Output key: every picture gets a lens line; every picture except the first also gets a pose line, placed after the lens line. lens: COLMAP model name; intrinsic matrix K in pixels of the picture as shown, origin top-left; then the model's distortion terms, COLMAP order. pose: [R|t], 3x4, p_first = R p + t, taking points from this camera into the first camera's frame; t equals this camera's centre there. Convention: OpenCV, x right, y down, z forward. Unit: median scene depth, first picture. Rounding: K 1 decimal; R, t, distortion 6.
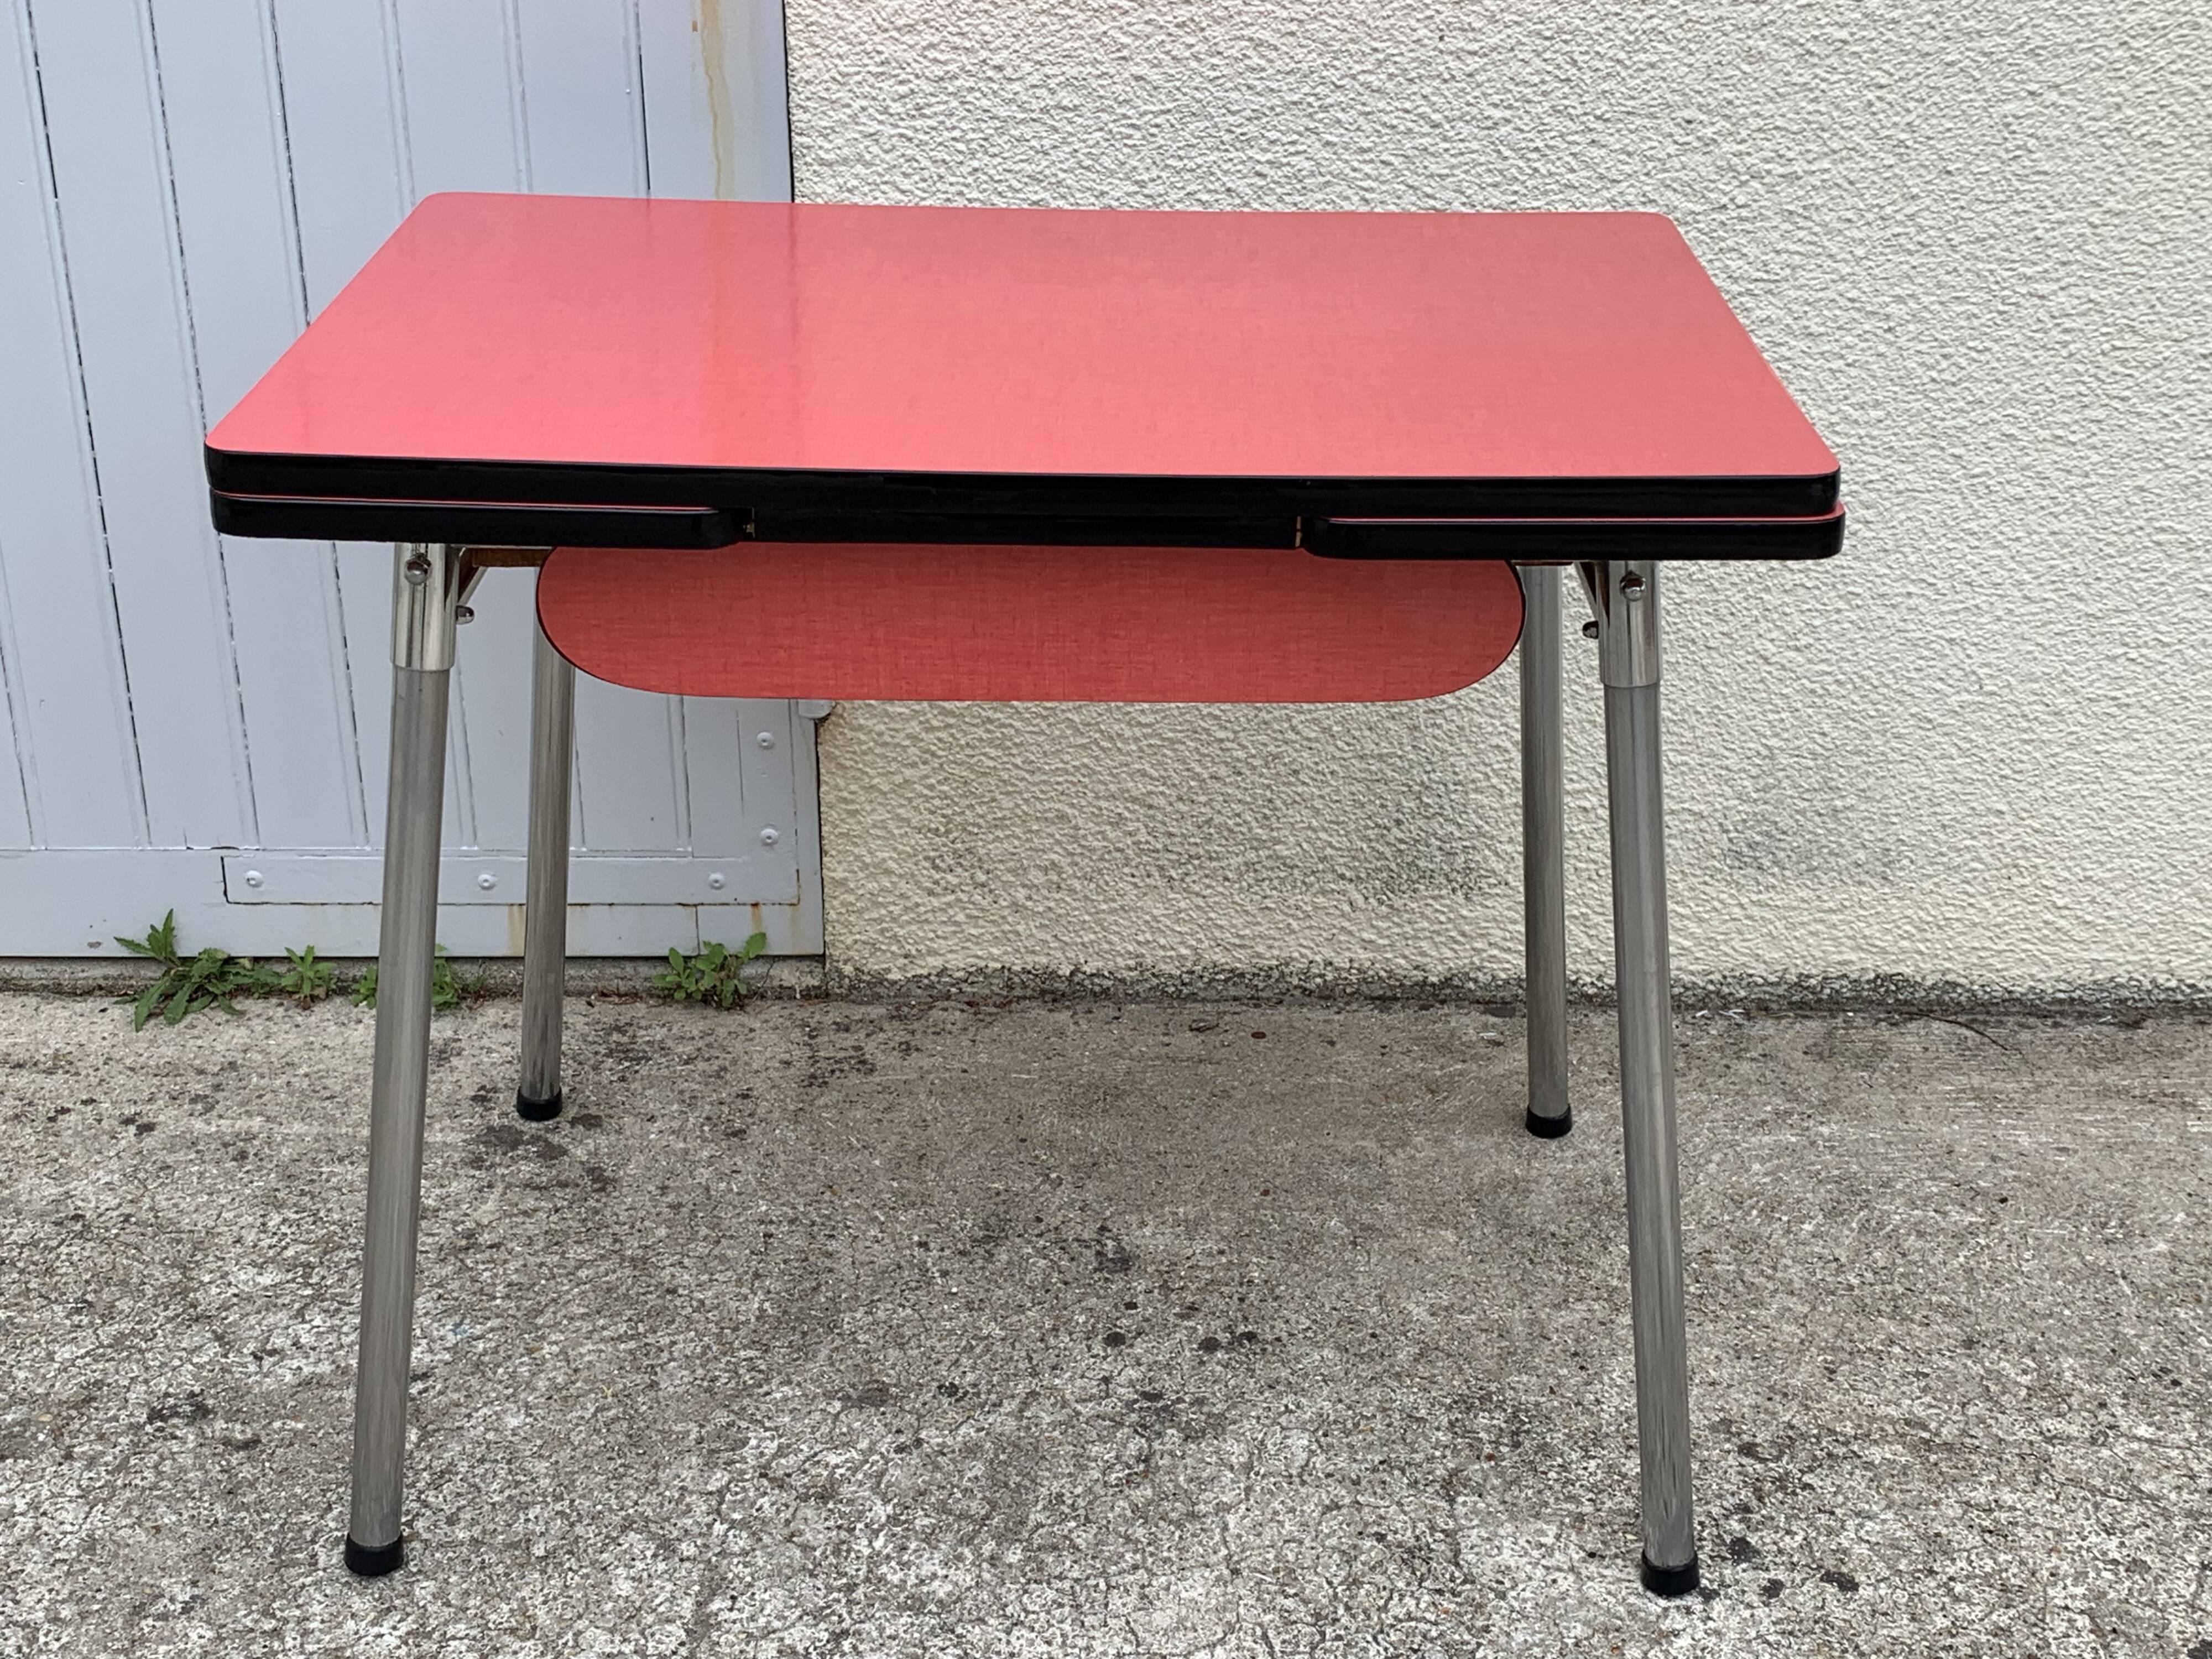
lens RADIAL K [[2861.9, 0, 1108.4], [0, 2861.9, 807.5], [0, 0, 1]] dist [0.196732, -0.640947]
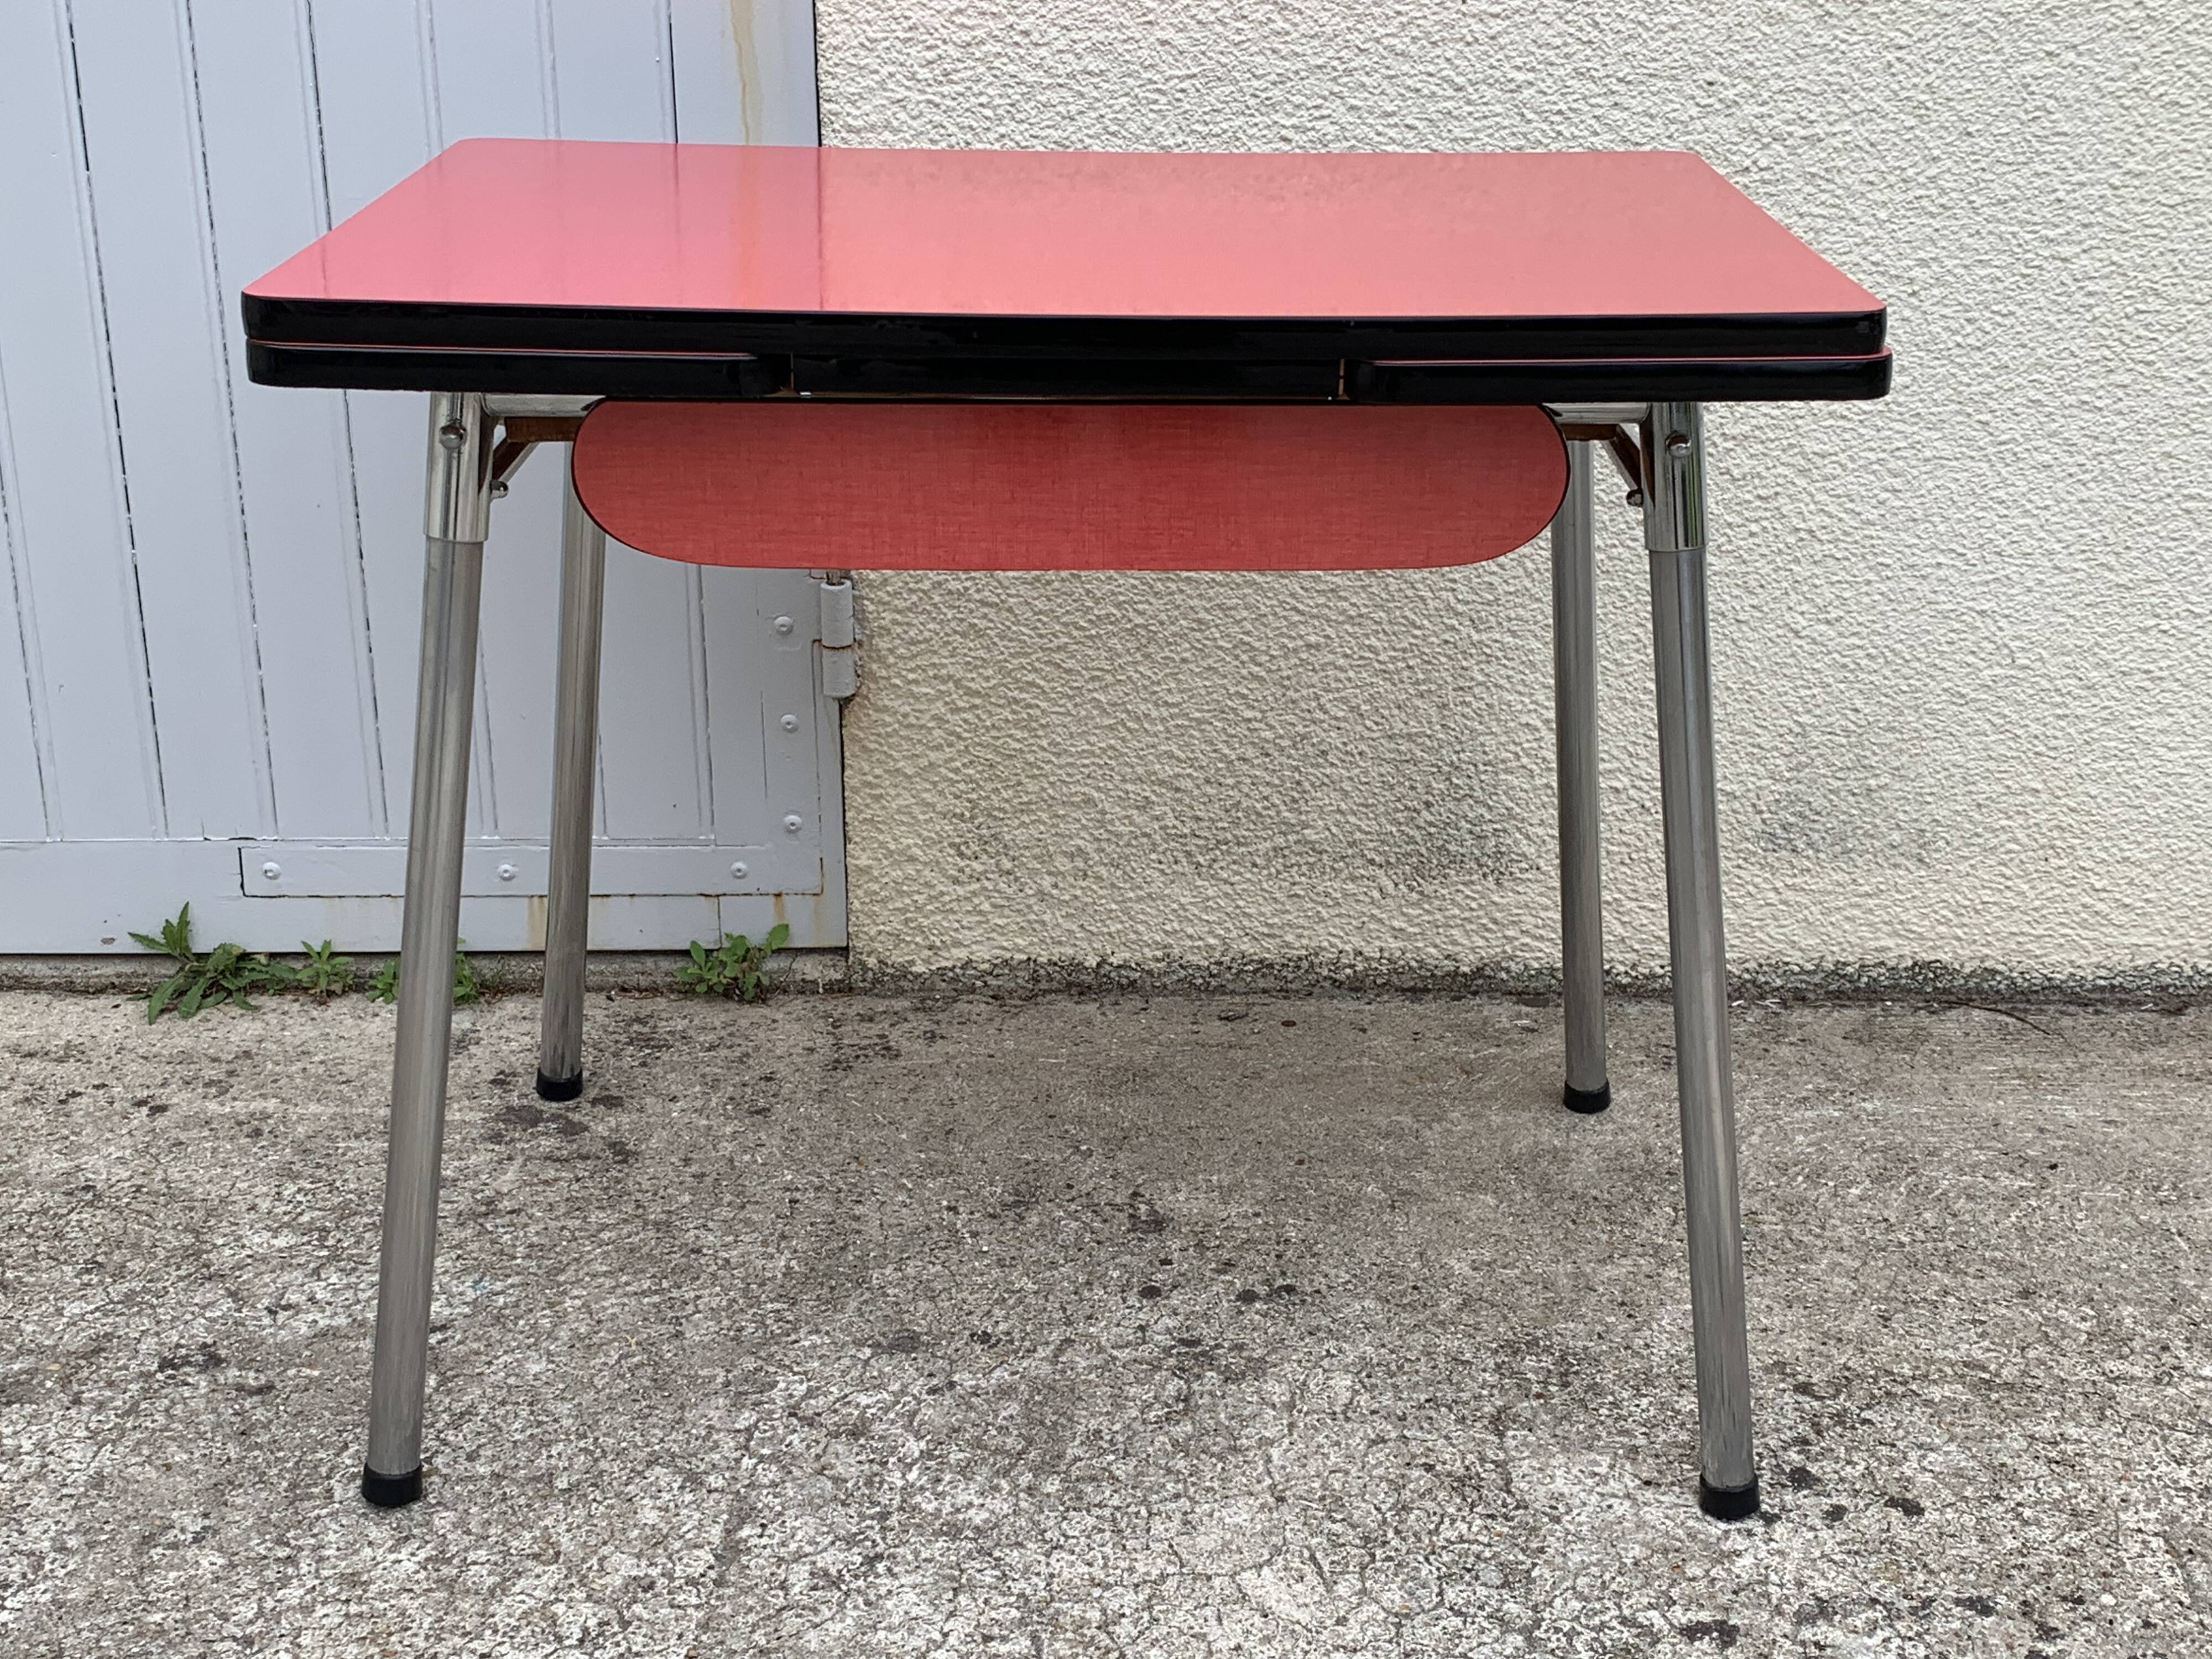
lens RADIAL K [[2858.3, 0, 1113.2], [0, 2858.3, 807.4], [0, 0, 1]] dist [0.197360, -0.640833]
pose [[0.999982, -0.005572, 0.002352, -0.011073], [0.005731, 0.997199, -0.074570, 0.087818], [-0.001930, 0.074582, 0.997213, 0.015018]]
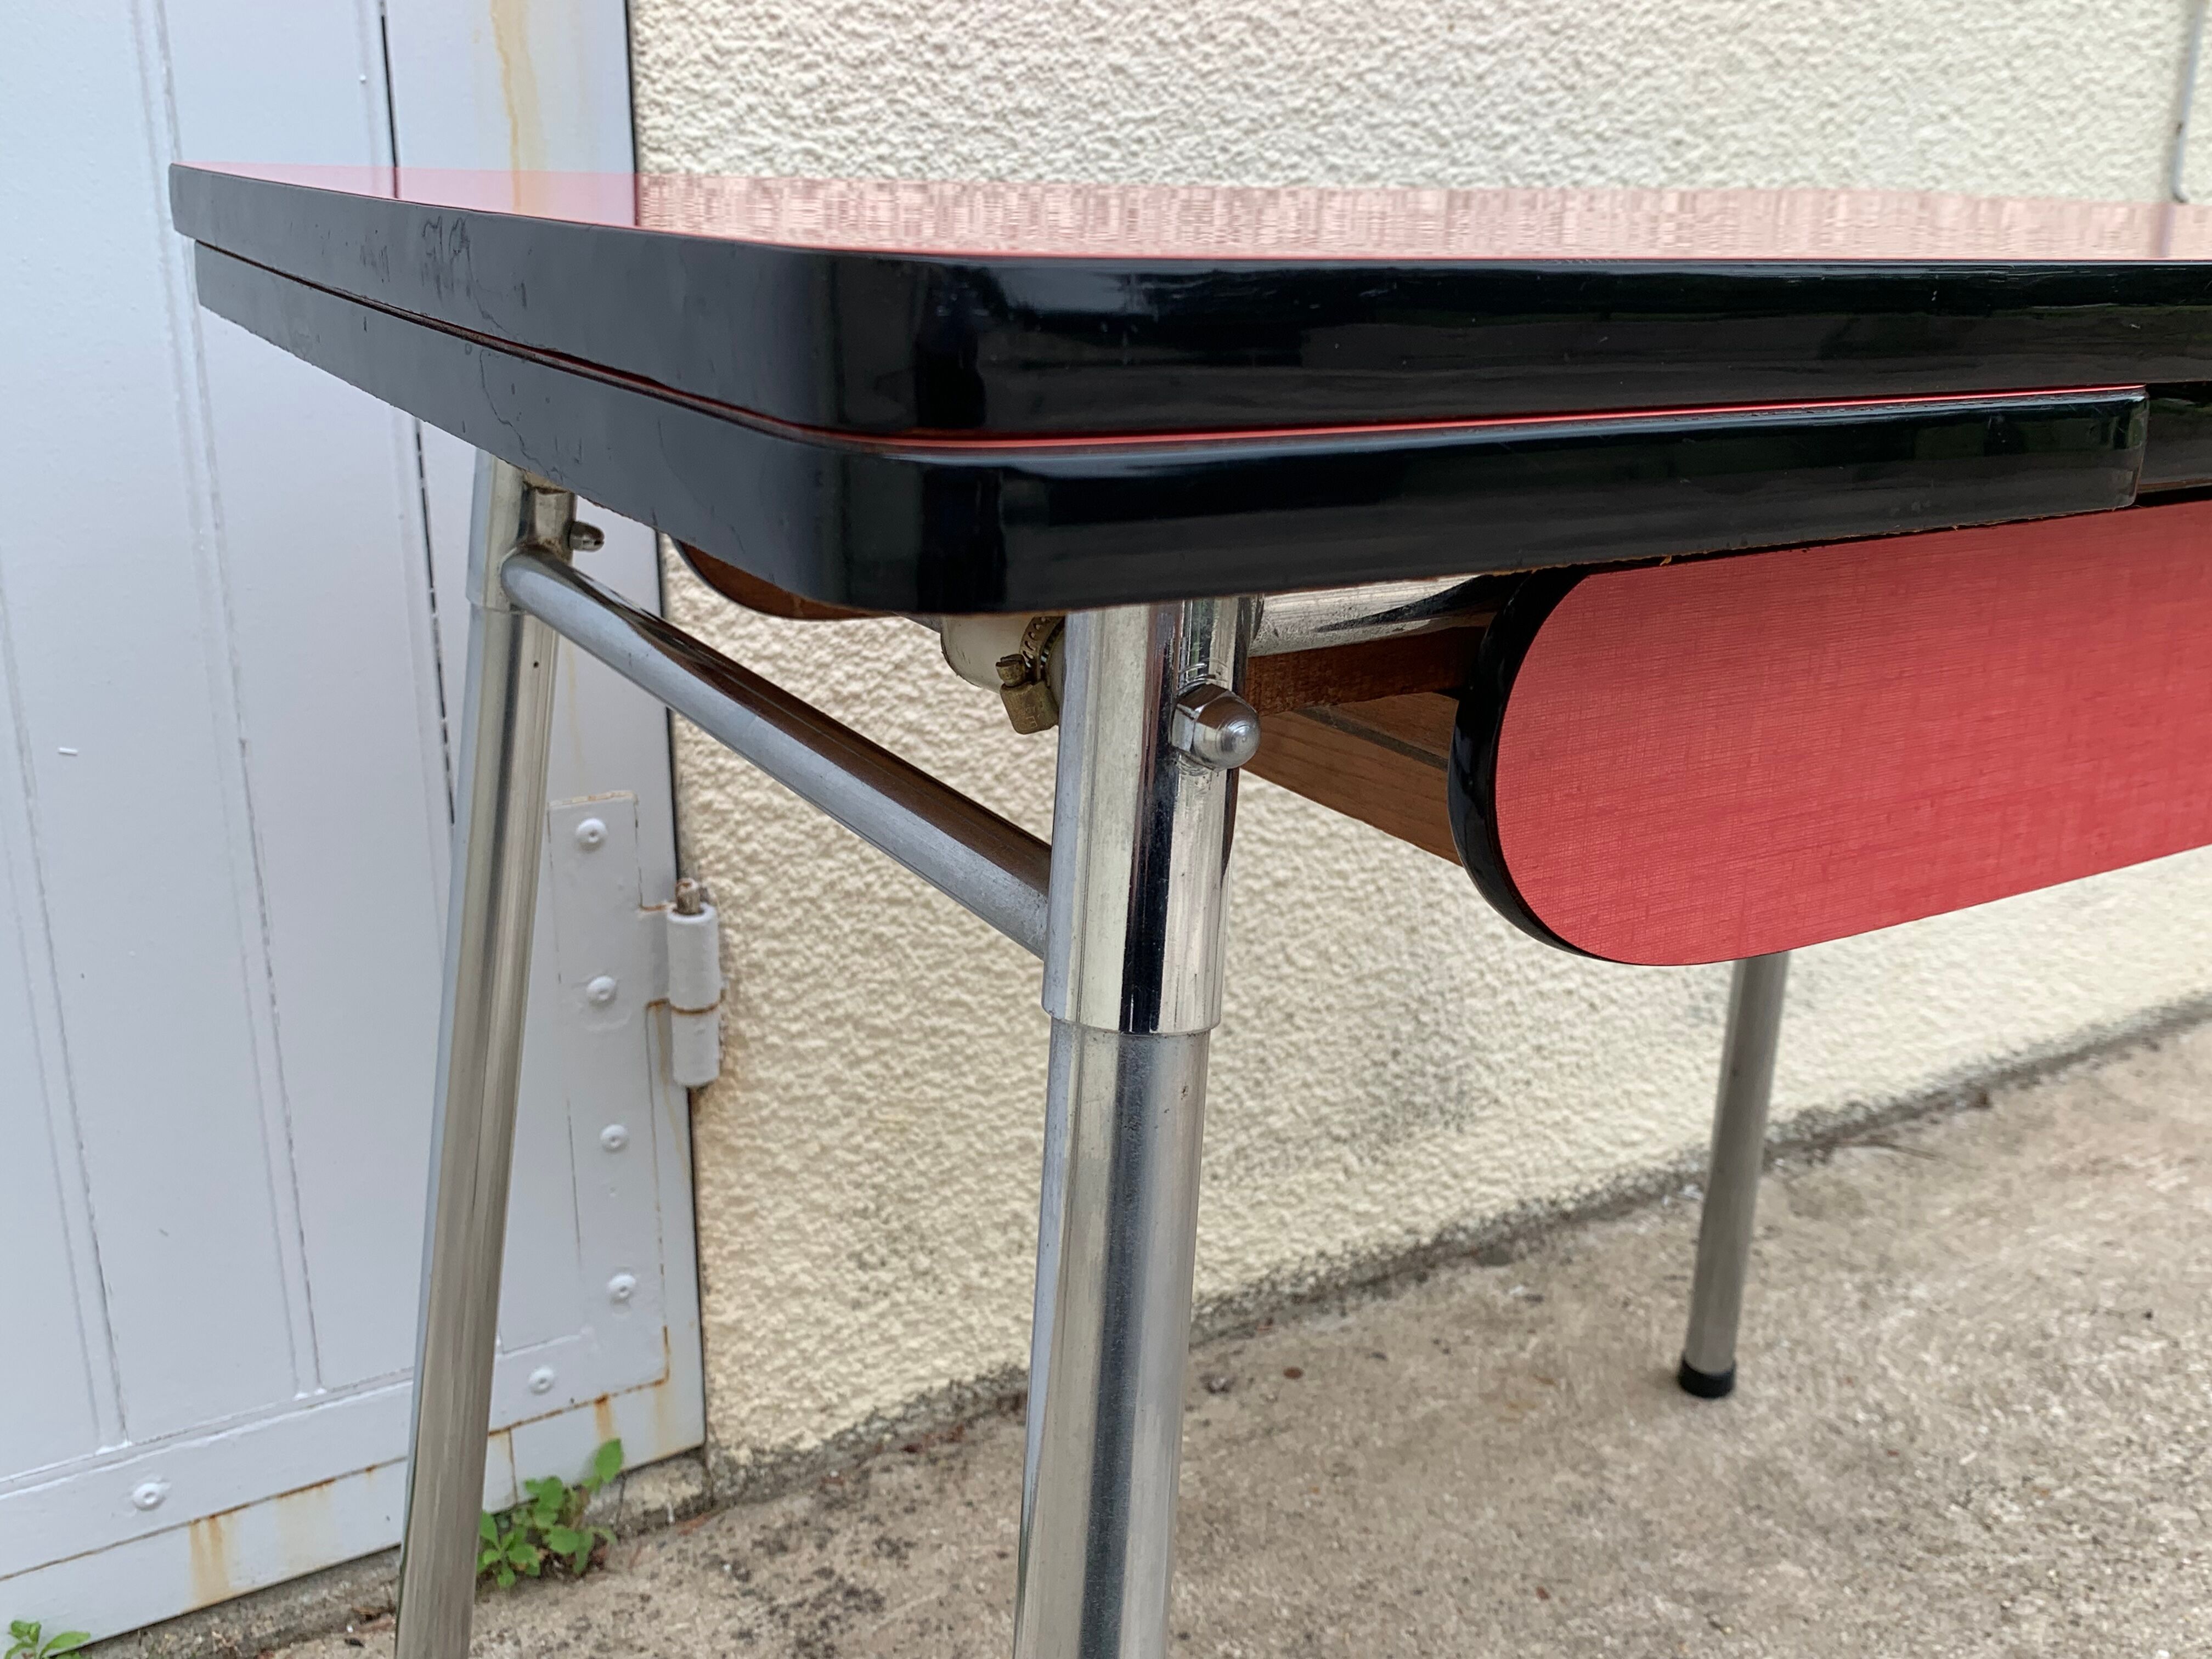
lens RADIAL K [[2062.8, 0, 1124.5], [0, 2062.8, 806.0], [0, 0, 1]] dist [0.198409, -0.651086]
pose [[0.849978, -0.152288, 0.504328, -0.268778], [0.214654, 0.974351, -0.067555, -0.043260], [-0.481105, 0.165676, 0.860866, 0.586005]]
